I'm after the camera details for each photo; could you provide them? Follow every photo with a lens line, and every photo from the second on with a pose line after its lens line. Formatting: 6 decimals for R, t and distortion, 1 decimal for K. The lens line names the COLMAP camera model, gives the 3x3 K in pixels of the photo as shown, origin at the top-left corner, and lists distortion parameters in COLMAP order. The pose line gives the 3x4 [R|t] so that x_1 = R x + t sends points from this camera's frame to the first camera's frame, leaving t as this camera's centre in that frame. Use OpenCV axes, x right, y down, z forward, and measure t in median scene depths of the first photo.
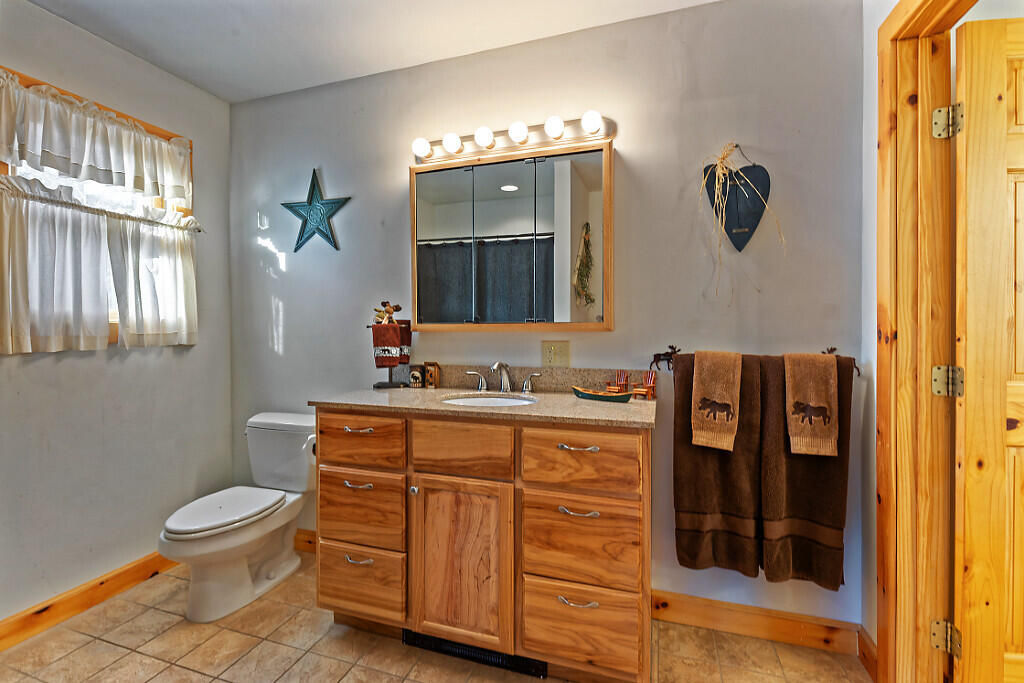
lens RADIAL K [[459.3, 0, 503.9], [0, 459.3, 326.5], [0, 0, 1]] dist [0.000991, -0.000913]
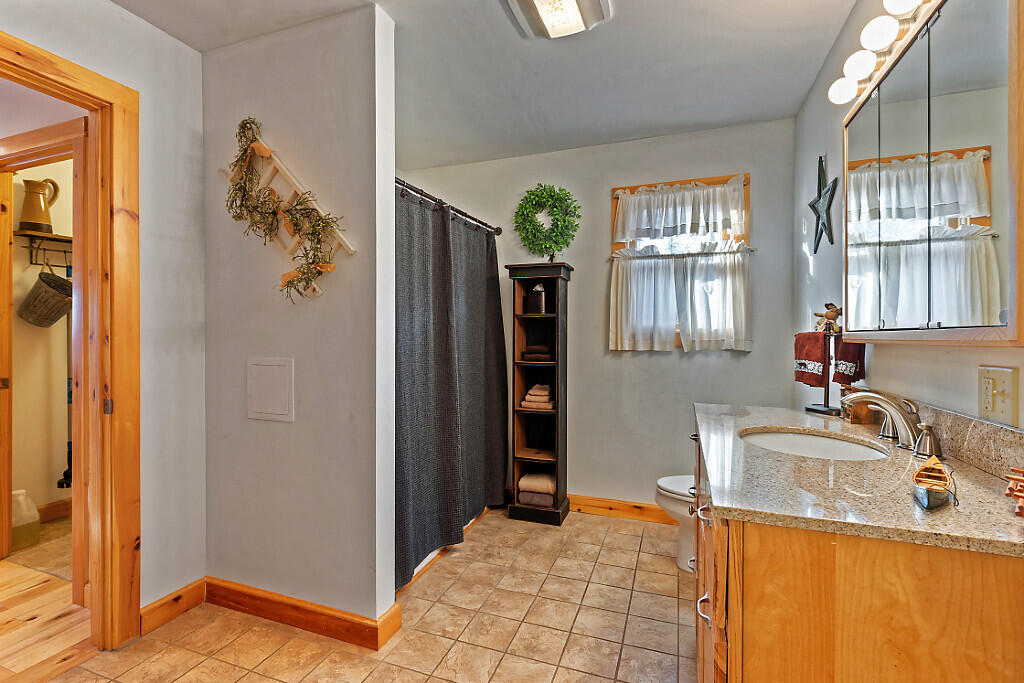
lens RADIAL K [[469.4, 0, 506.7], [0, 469.4, 338.5], [0, 0, 1]] dist [0.001729, -0.000110]
pose [[-0.029786, 0.008477, -0.999520, 0.613742], [-0.002150, 0.999961, 0.008545, -0.000059], [0.999554, 0.002403, -0.029767, 0.515068]]
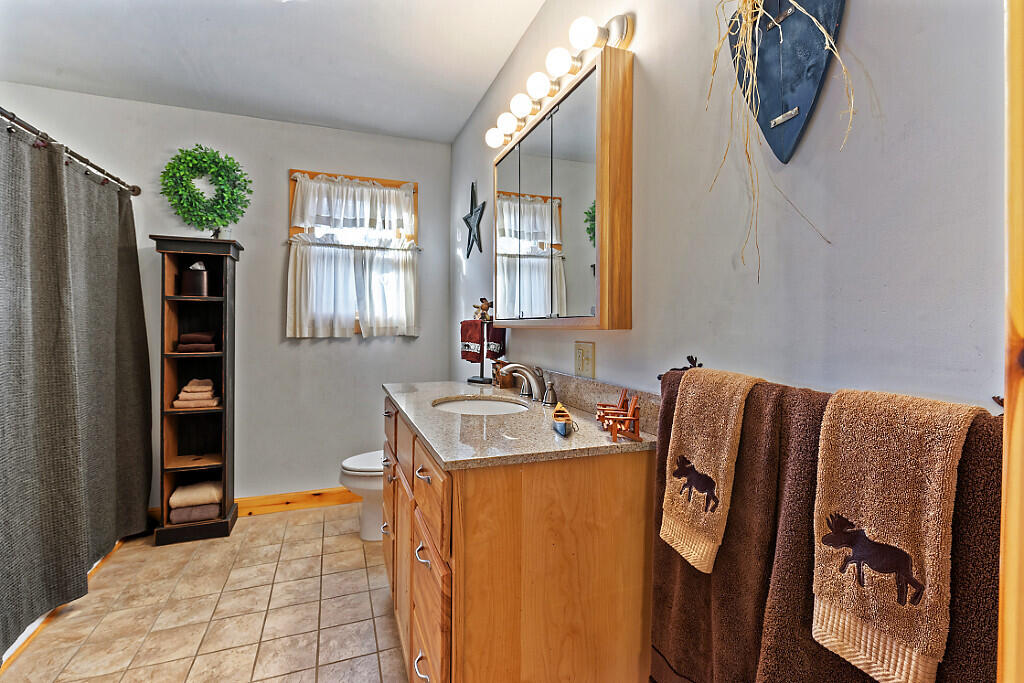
lens RADIAL K [[459.3, 0, 503.9], [0, 459.3, 326.5], [0, 0, 1]] dist [0.000991, -0.000913]
pose [[0.628053, 0.008552, -0.778124, 0.615969], [-0.006865, 0.999962, 0.005449, 0.003053], [0.778141, 0.001920, 0.628087, 0.431408]]
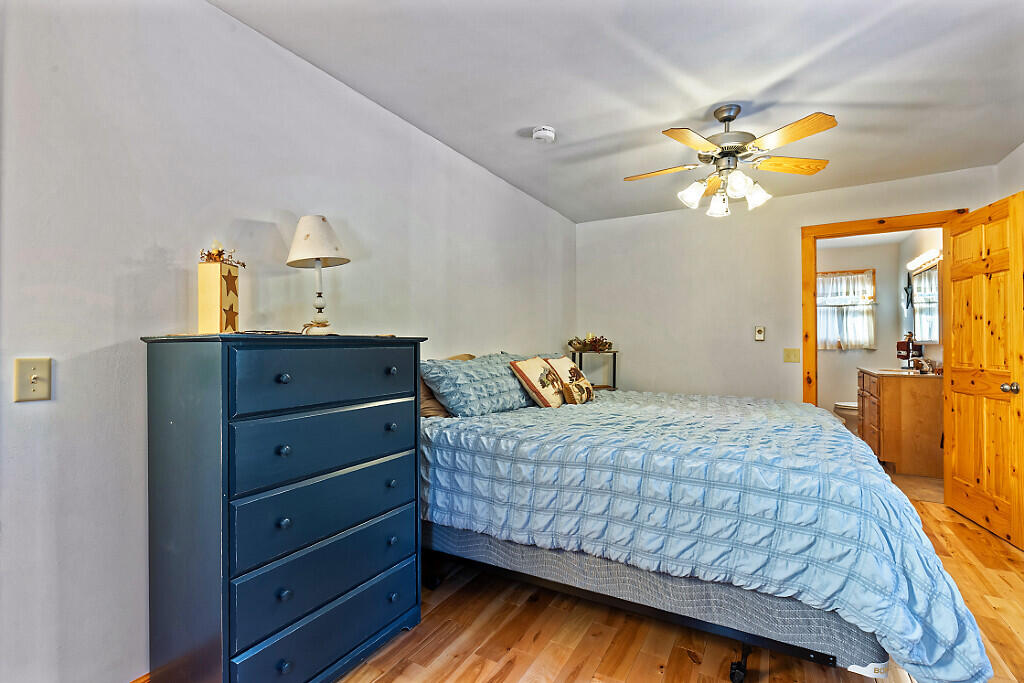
lens RADIAL K [[469.4, 0, 506.7], [0, 469.4, 338.5], [0, 0, 1]] dist [0.001729, -0.000110]
pose [[-0.192386, -0.003228, -0.981314, 2.684113], [0.002532, 0.999990, -0.003786, -0.017177], [0.981316, -0.003213, -0.192376, -0.588451]]
